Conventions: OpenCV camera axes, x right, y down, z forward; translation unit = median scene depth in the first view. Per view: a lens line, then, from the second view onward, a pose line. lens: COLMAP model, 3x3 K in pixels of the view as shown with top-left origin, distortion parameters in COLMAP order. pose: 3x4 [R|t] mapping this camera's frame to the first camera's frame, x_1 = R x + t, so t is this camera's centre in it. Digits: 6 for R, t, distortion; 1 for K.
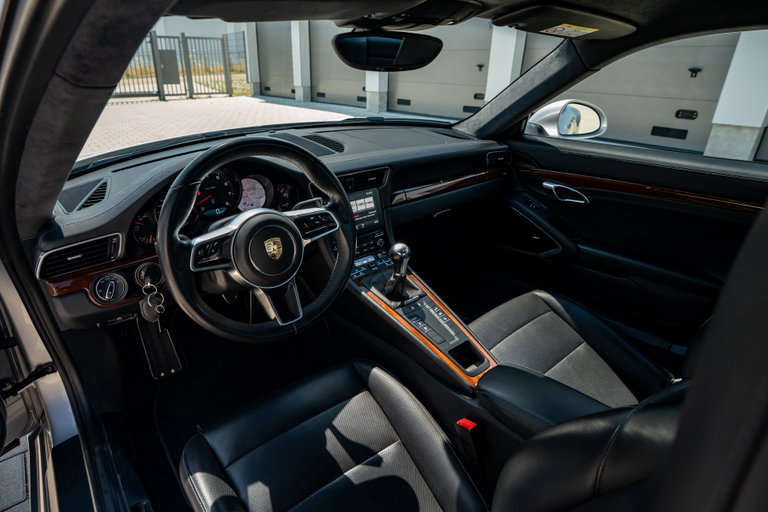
lens RADIAL K [[421.3, 0, 370.6], [0, 421.3, 251.5], [0, 0, 1]] dist [-0.041746, 0.003478]
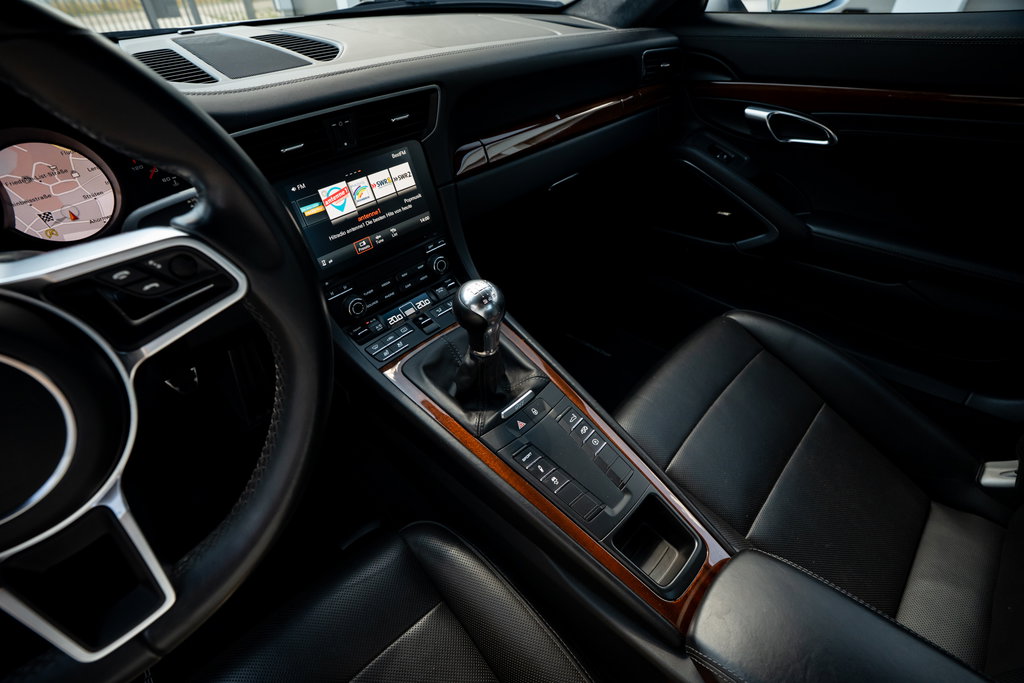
lens RADIAL K [[471.1, 0, 516.1], [0, 471.1, 336.0], [0, 0, 1]] dist [-0.052081, 0.011925]
pose [[0.990955, -0.108317, 0.079225, 0.058595], [0.086117, 0.966040, 0.243619, -0.065445], [-0.102922, -0.234593, 0.966630, 0.488889]]
